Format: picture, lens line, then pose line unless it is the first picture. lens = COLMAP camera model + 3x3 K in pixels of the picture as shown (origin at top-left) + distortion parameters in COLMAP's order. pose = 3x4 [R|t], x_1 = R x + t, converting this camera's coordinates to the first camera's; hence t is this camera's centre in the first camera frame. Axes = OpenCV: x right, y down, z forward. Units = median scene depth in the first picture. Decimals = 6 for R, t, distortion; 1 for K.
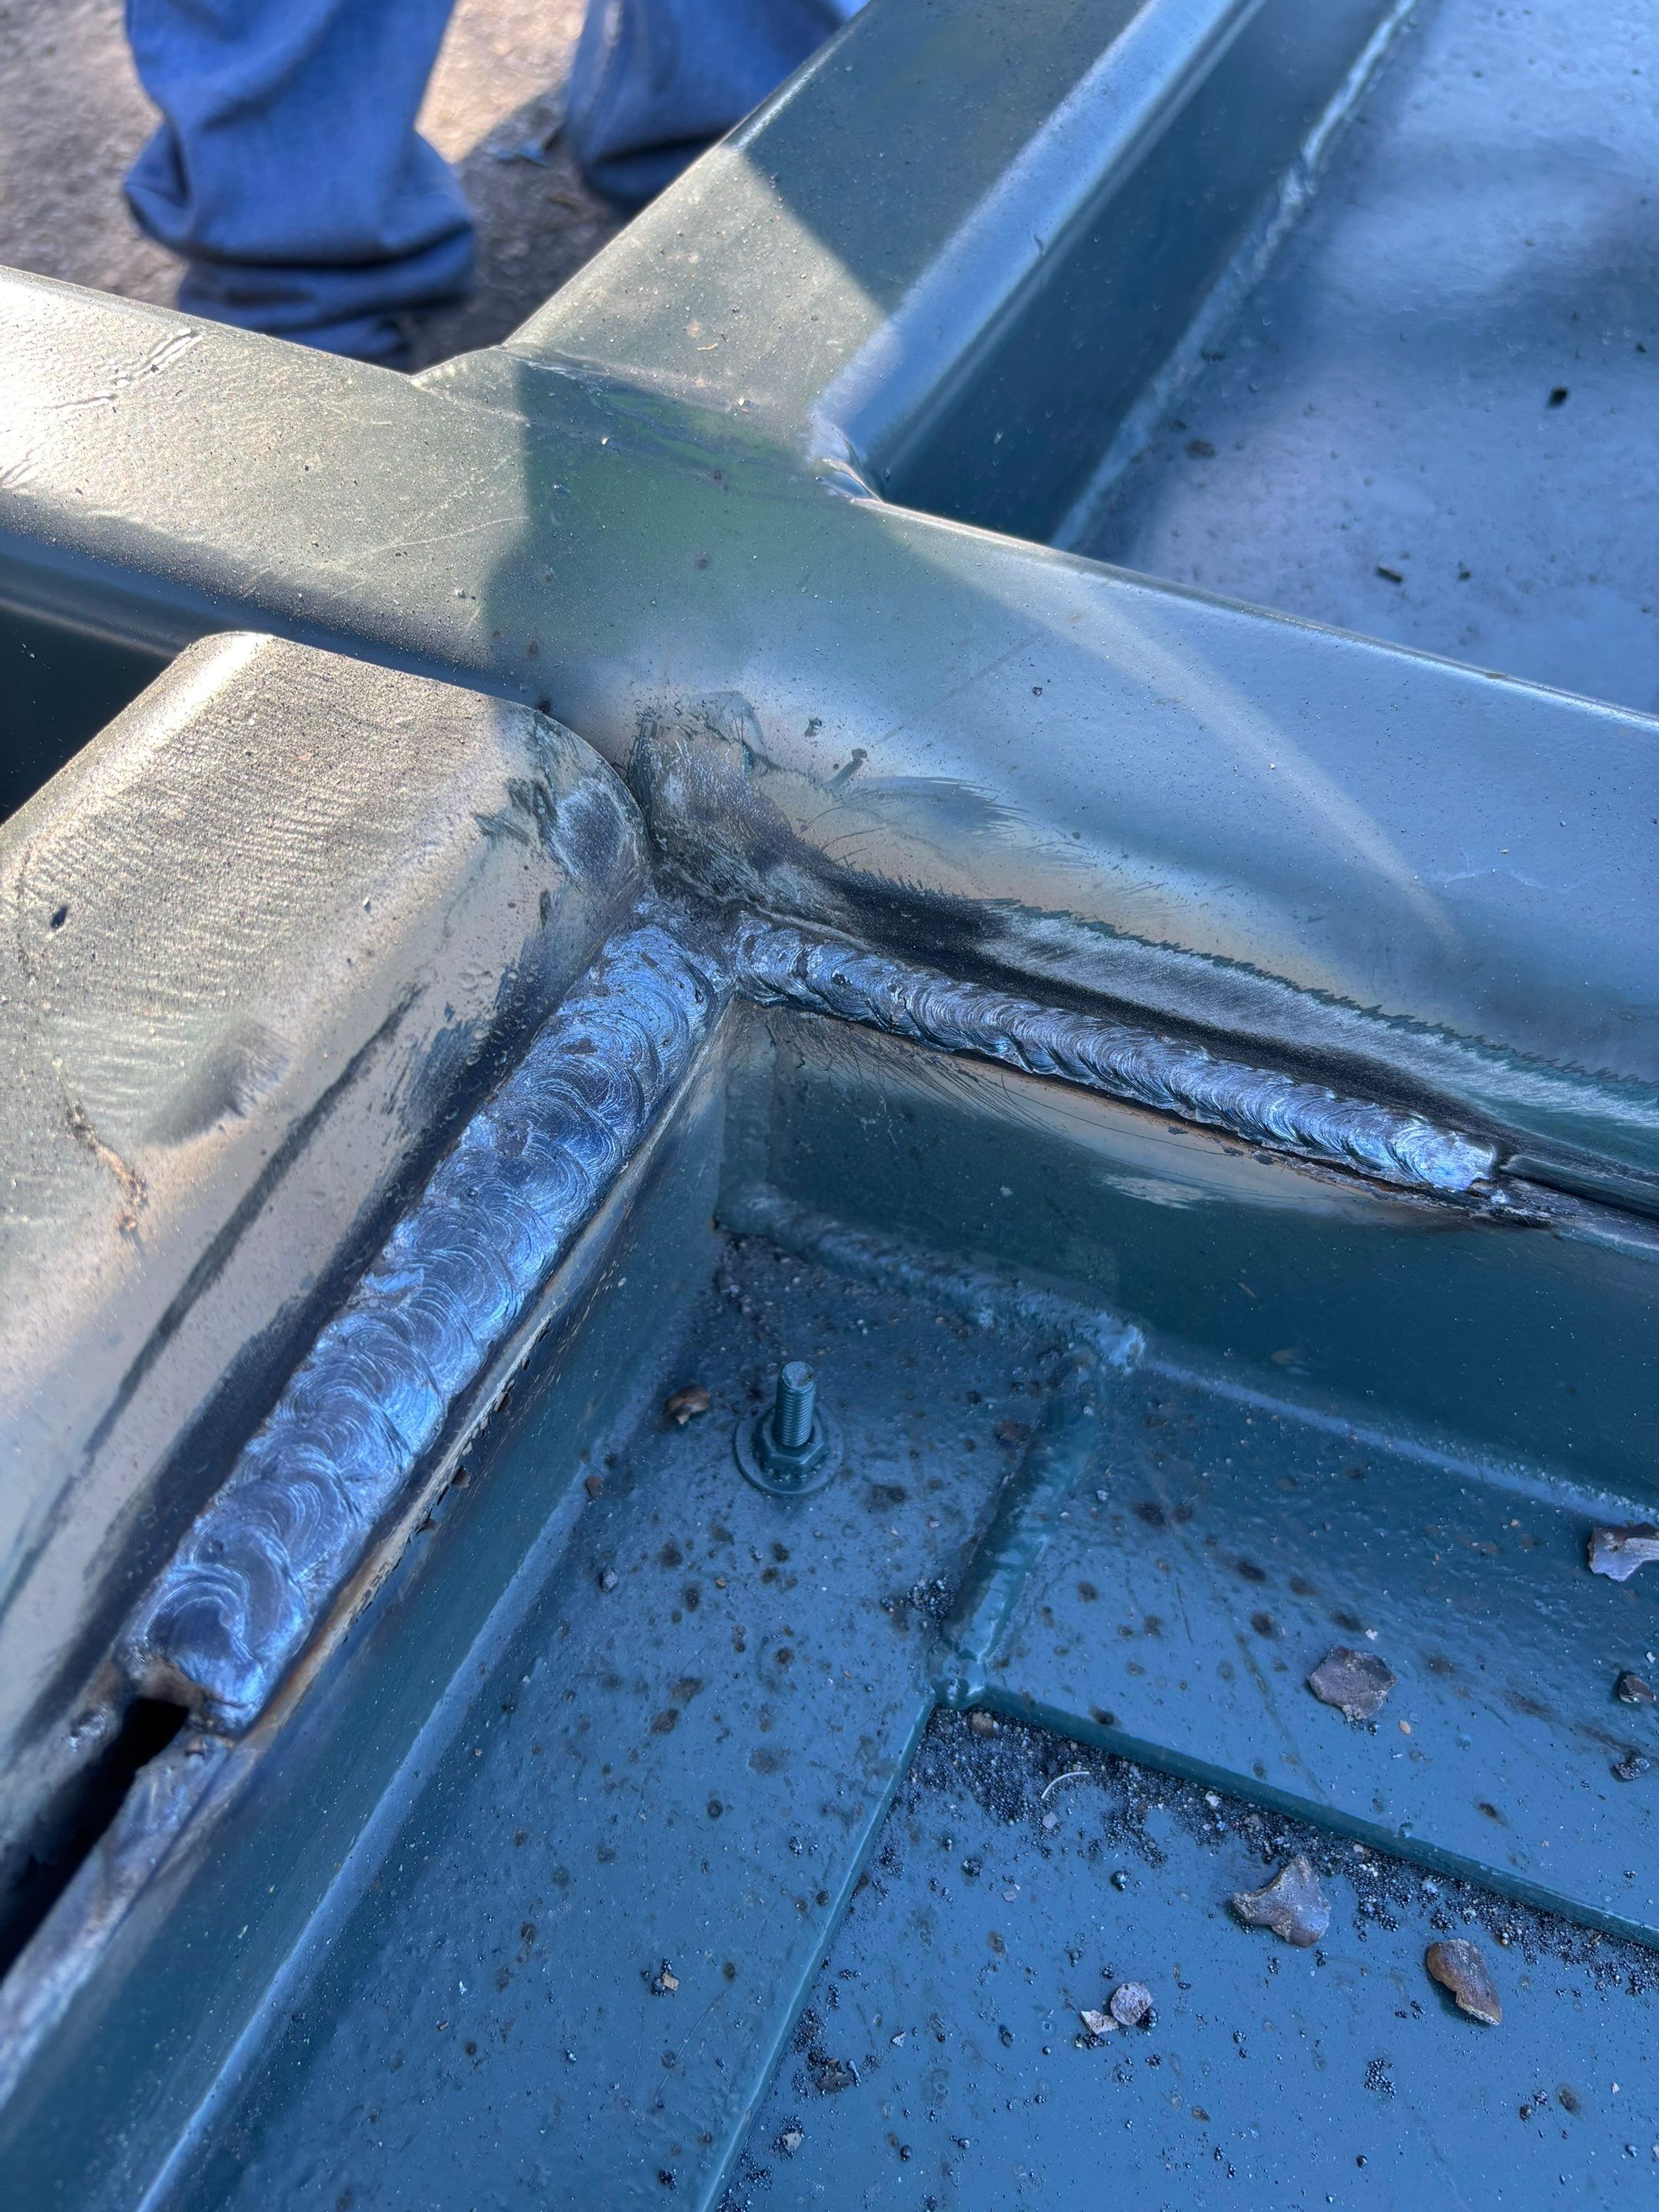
lens RADIAL K [[1802.8, 0, 830.0], [0, 1802.8, 1106.9], [0, 0, 1]] dist [-0.070087, 0.062266]
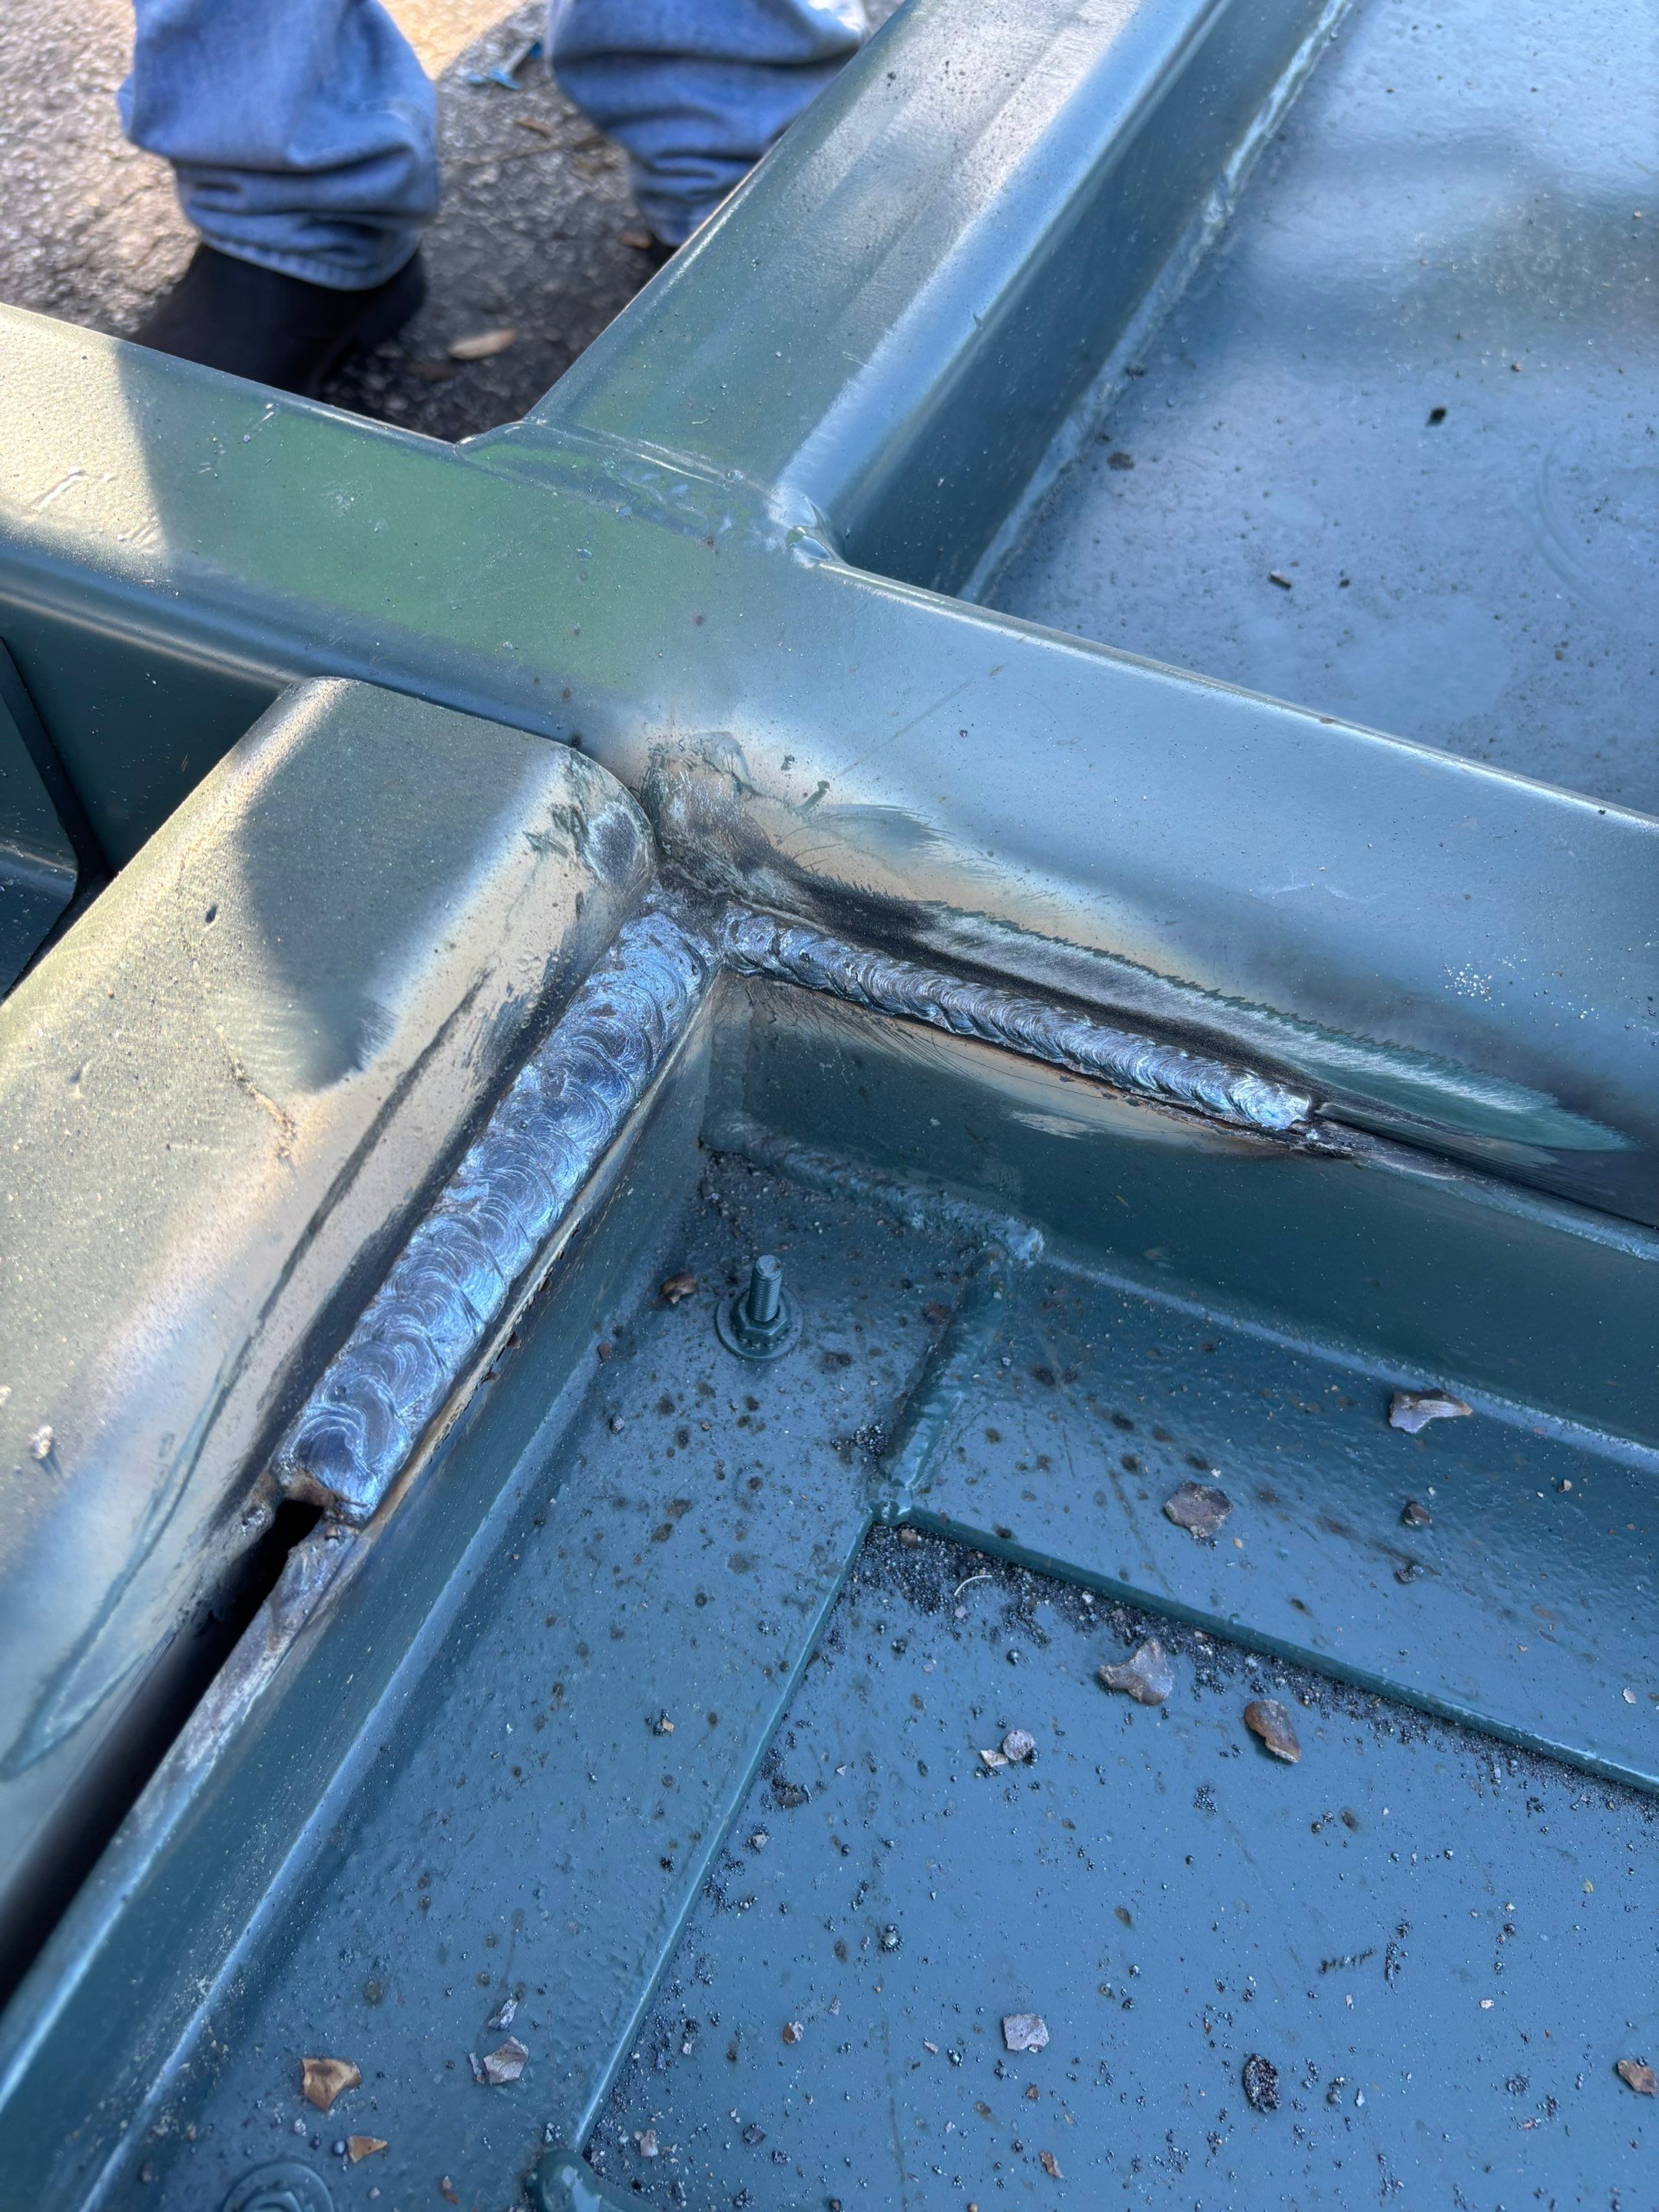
lens RADIAL K [[1802.8, 0, 830.0], [0, 1802.8, 1106.9], [0, 0, 1]] dist [-0.070087, 0.062266]
pose [[0.999478, 0.010962, 0.030396, -0.014953], [-0.012805, 0.998049, 0.061110, -0.044072], [-0.029667, -0.061468, 0.997668, -0.283907]]
